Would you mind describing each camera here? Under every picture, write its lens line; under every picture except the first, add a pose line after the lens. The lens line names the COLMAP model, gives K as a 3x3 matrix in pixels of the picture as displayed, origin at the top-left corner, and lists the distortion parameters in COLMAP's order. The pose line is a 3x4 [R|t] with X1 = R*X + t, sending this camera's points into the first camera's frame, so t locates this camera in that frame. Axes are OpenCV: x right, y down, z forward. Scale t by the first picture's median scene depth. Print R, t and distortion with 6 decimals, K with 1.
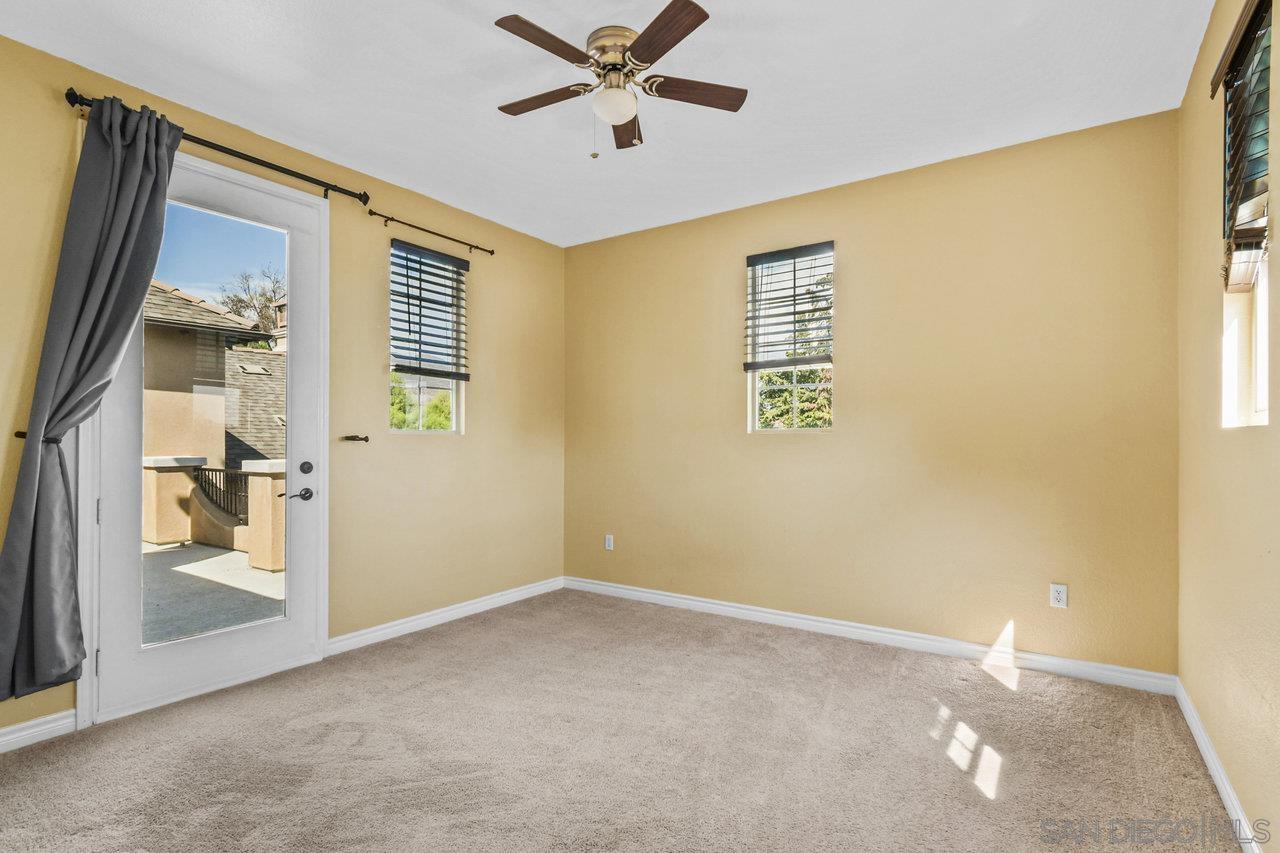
lens RADIAL K [[628.4, 0, 642.3], [0, 628.4, 428.2], [0, 0, 1]] dist [0.002518, 0.000018]
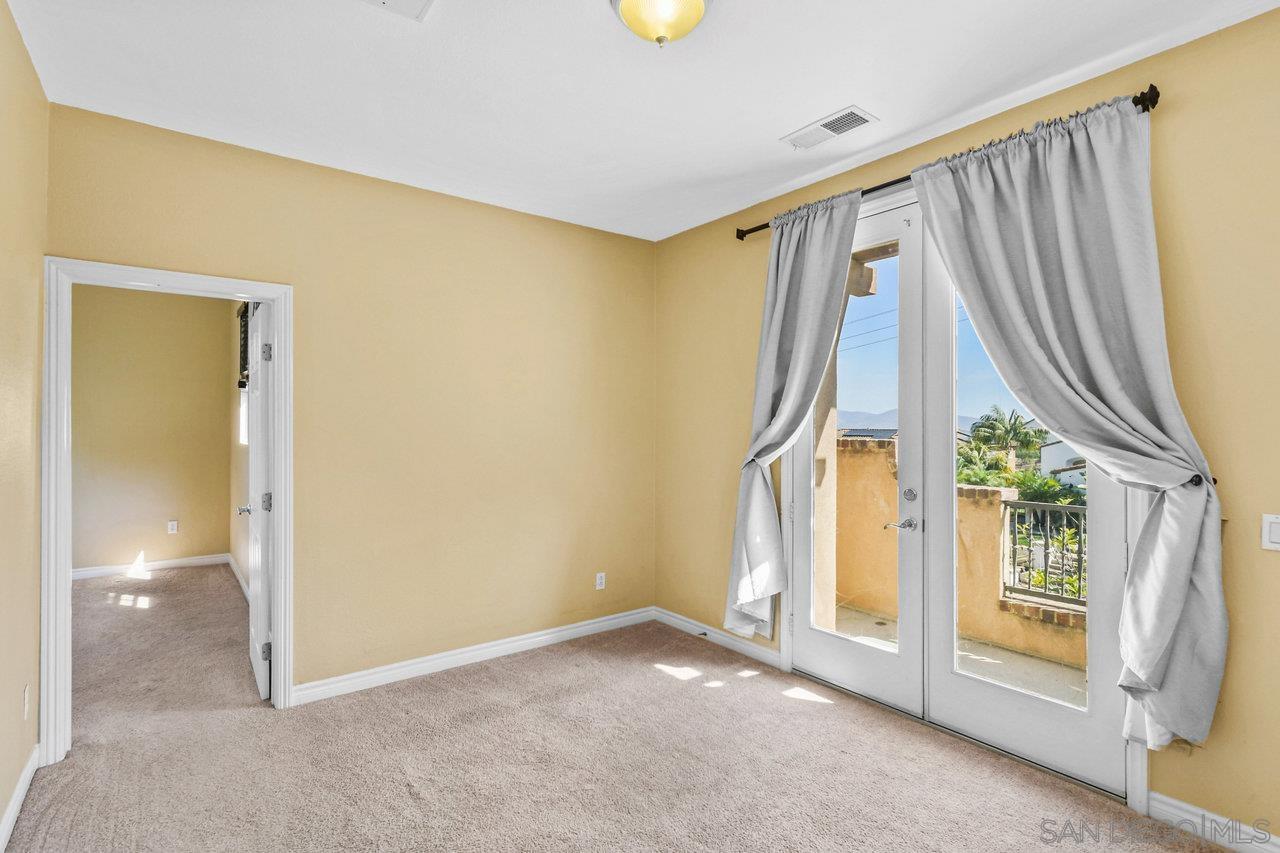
lens RADIAL K [[628.4, 0, 642.3], [0, 628.4, 428.2], [0, 0, 1]] dist [0.002518, 0.000018]
pose [[0.309840, -0.002879, 0.950784, -0.764377], [-0.007865, 0.999953, 0.005591, -0.059357], [-0.950756, -0.009210, 0.309803, -1.013075]]
